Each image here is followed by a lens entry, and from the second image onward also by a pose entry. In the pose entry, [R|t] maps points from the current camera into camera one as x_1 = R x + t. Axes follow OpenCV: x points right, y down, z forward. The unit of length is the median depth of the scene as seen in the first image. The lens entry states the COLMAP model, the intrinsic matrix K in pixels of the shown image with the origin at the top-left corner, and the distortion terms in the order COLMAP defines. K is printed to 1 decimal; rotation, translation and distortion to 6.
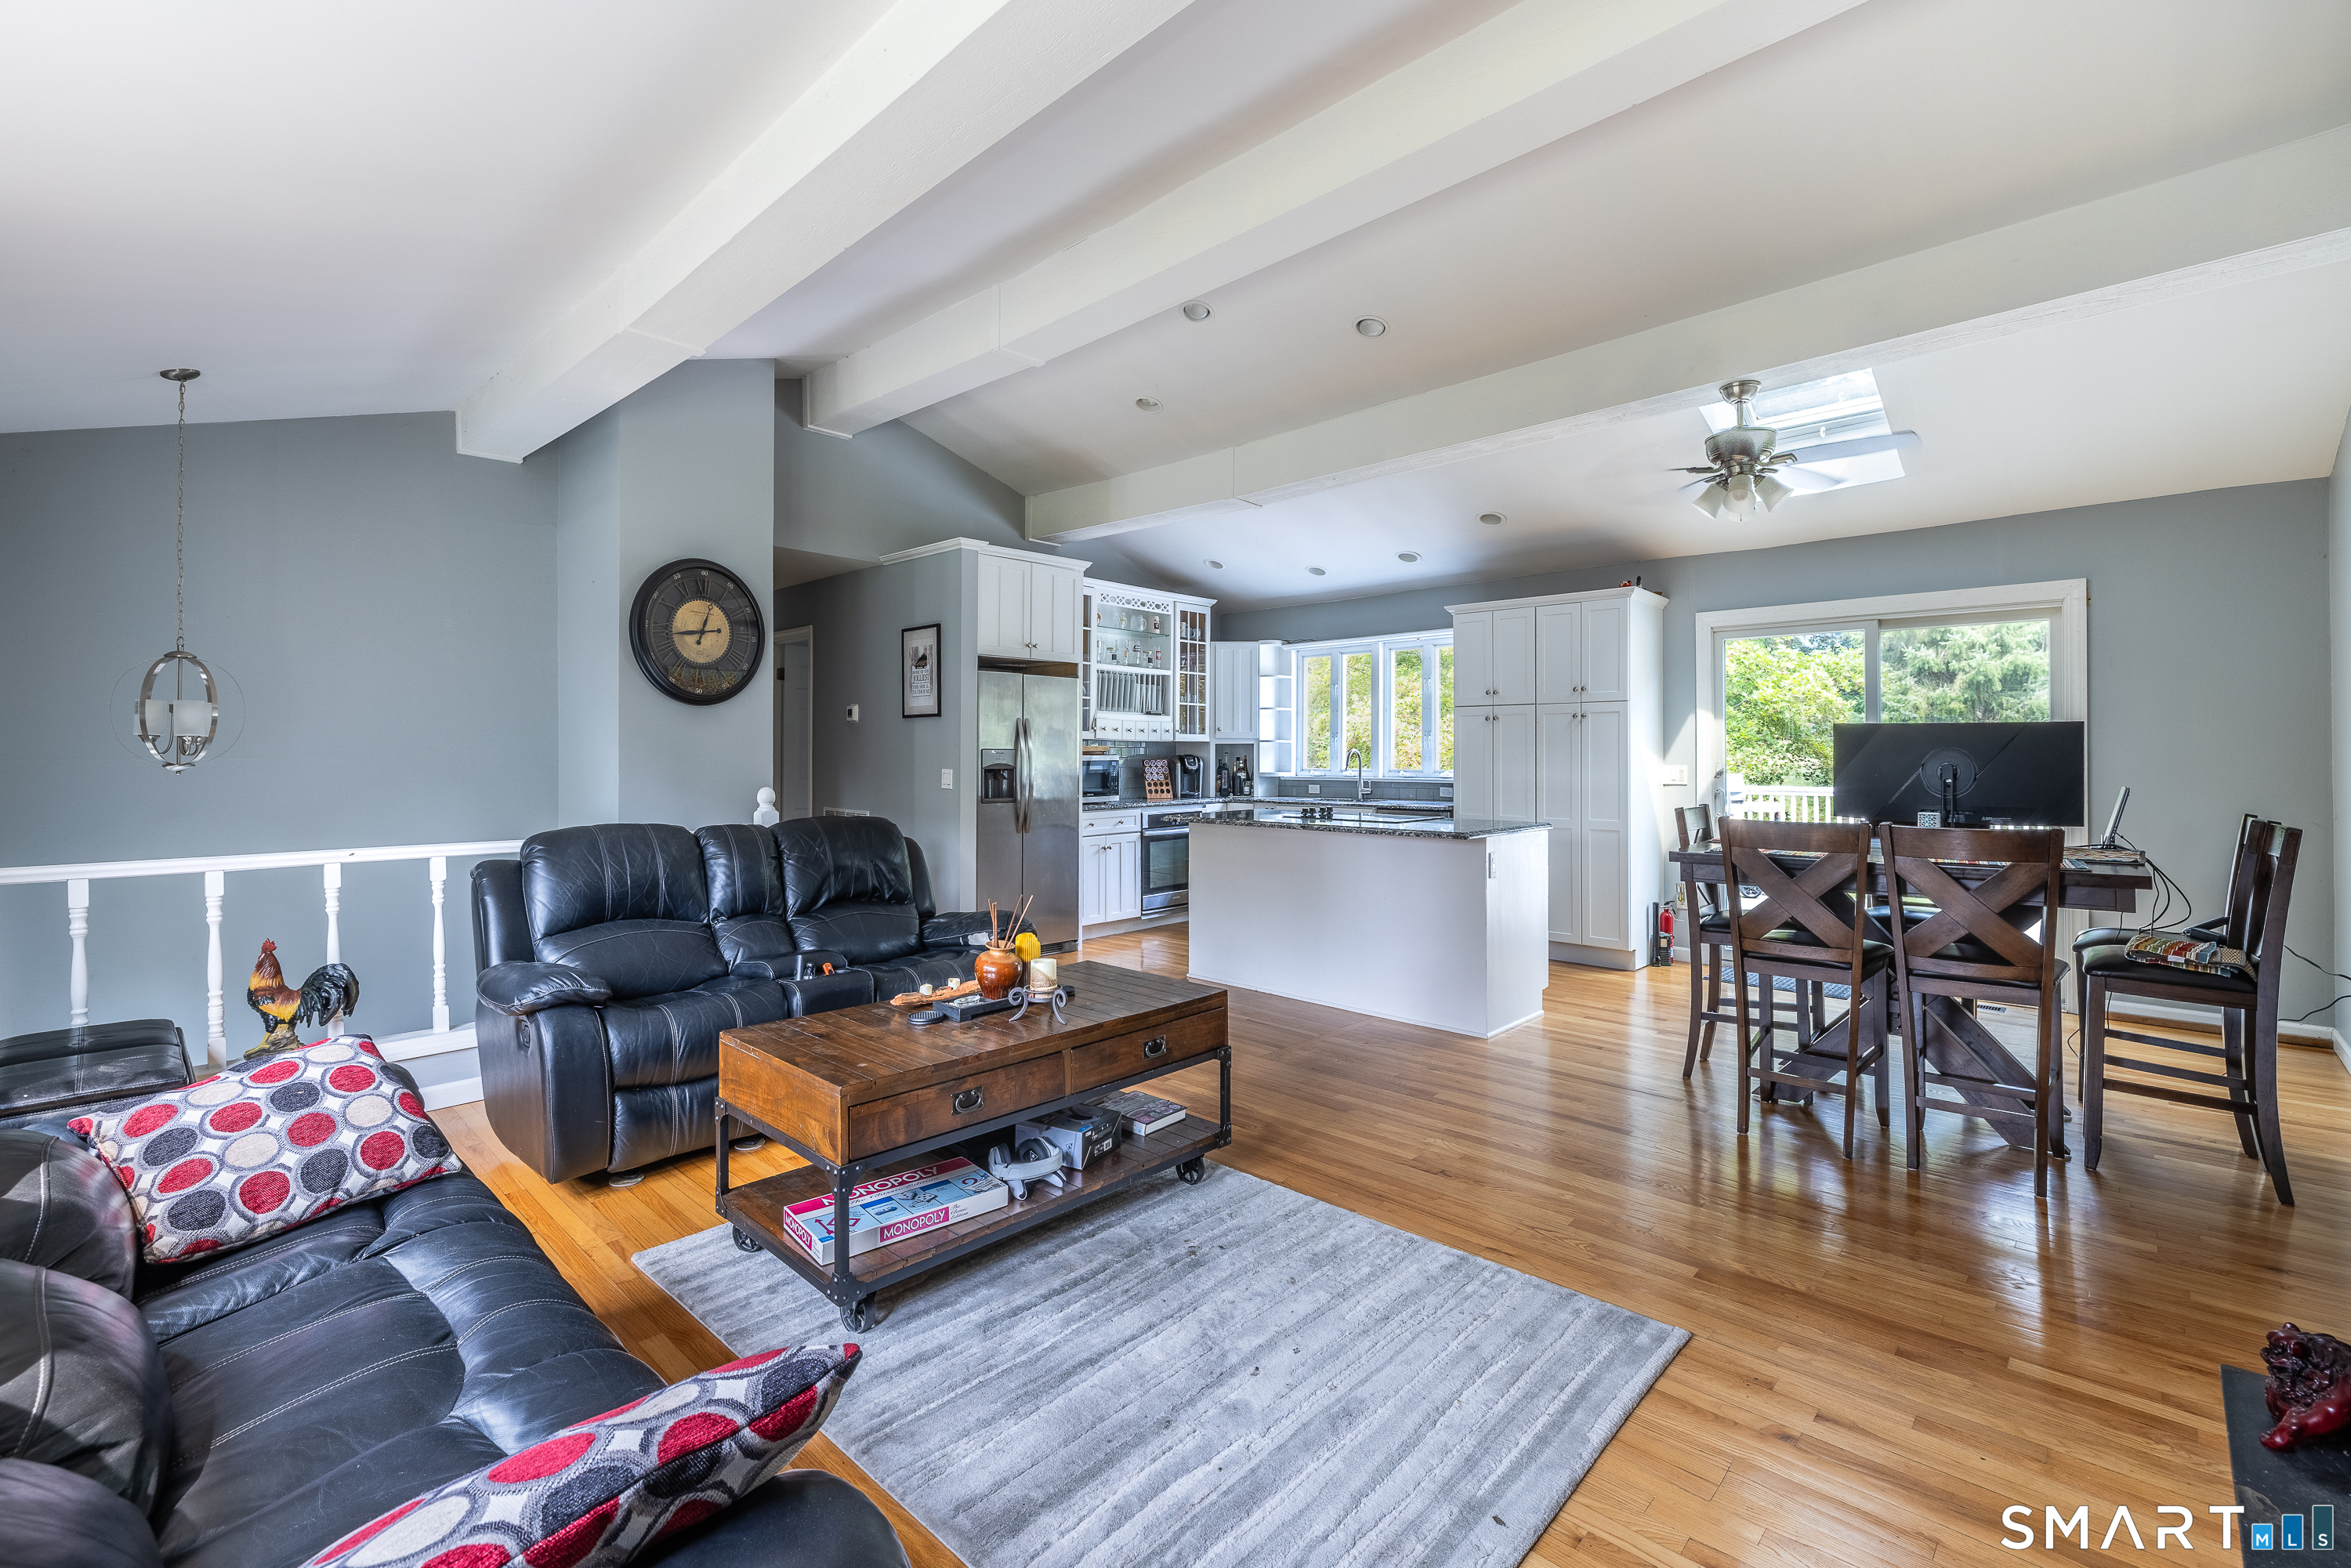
lens RADIAL K [[1007.5, 0, 1091.0], [0, 1007.5, 743.0], [0, 0, 1]] dist [0.012076, -0.000030]
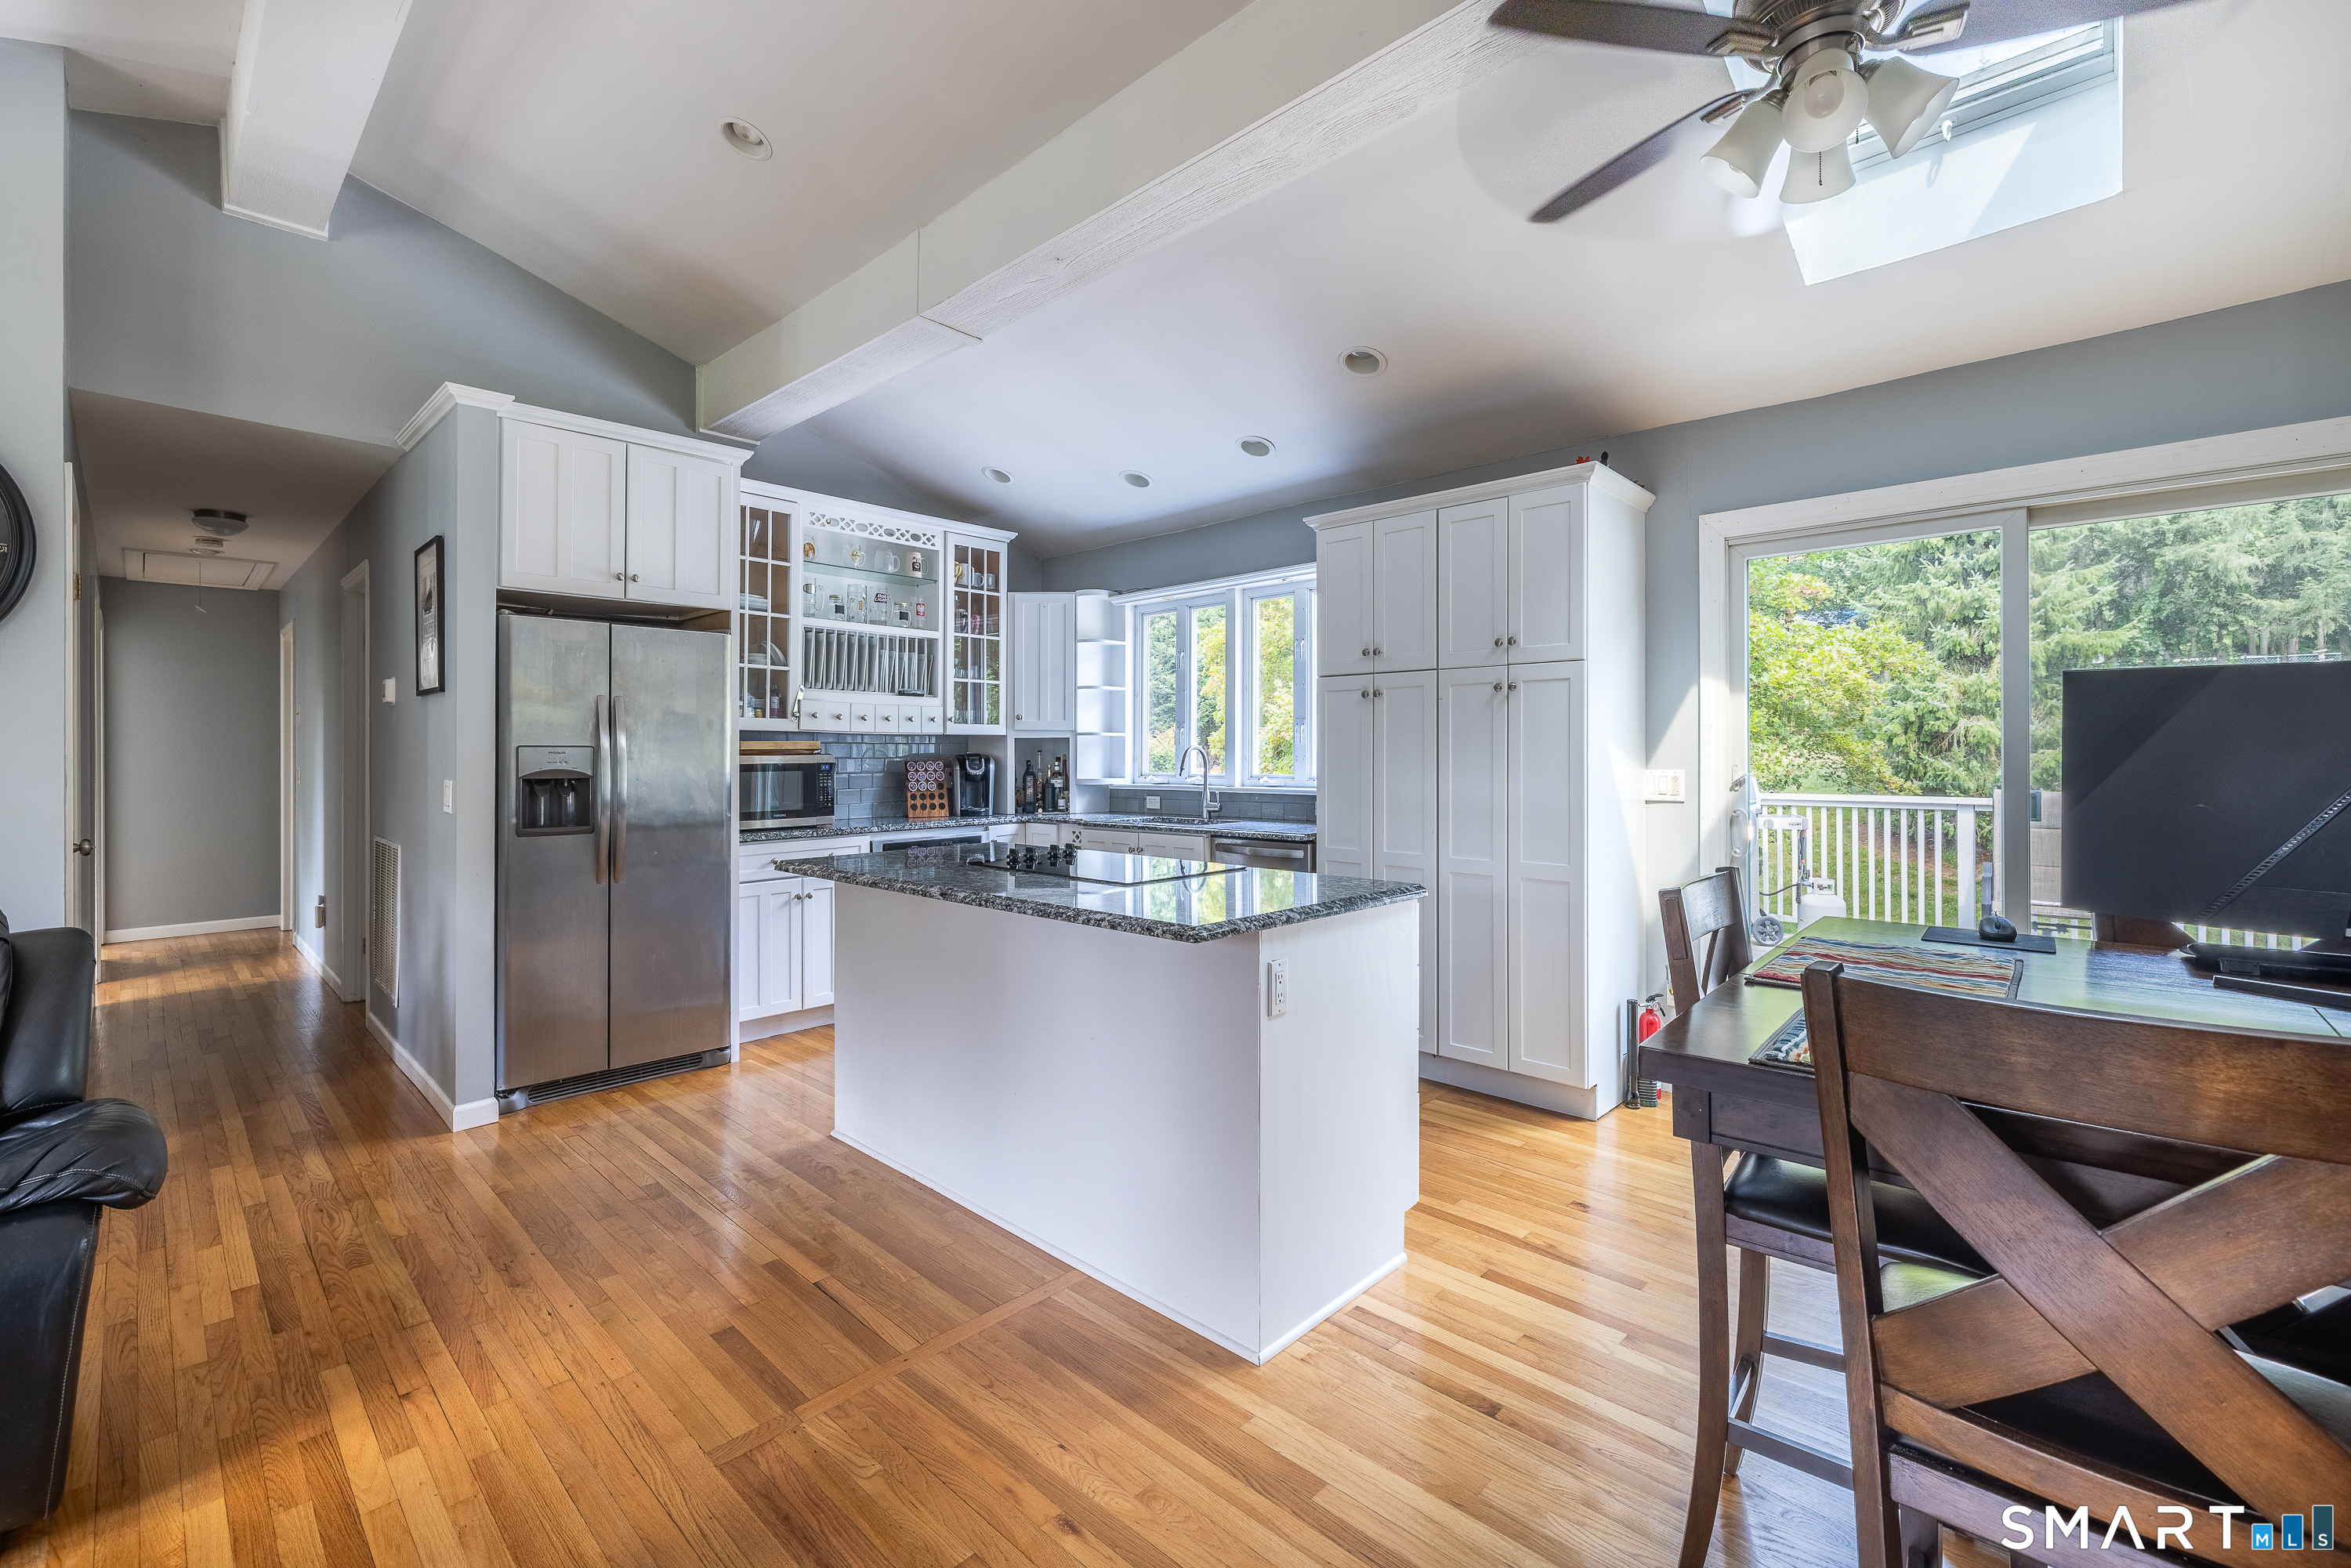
lens RADIAL K [[1001.3, 0, 1095.1], [0, 1001.3, 750.4], [0, 0, 1]] dist [-0.000091, 0.000192]
pose [[0.999990, -0.001974, 0.004090, 0.190837], [0.001937, 0.999959, 0.008851, 0.003514], [-0.004107, -0.008842, 0.999952, 0.328263]]
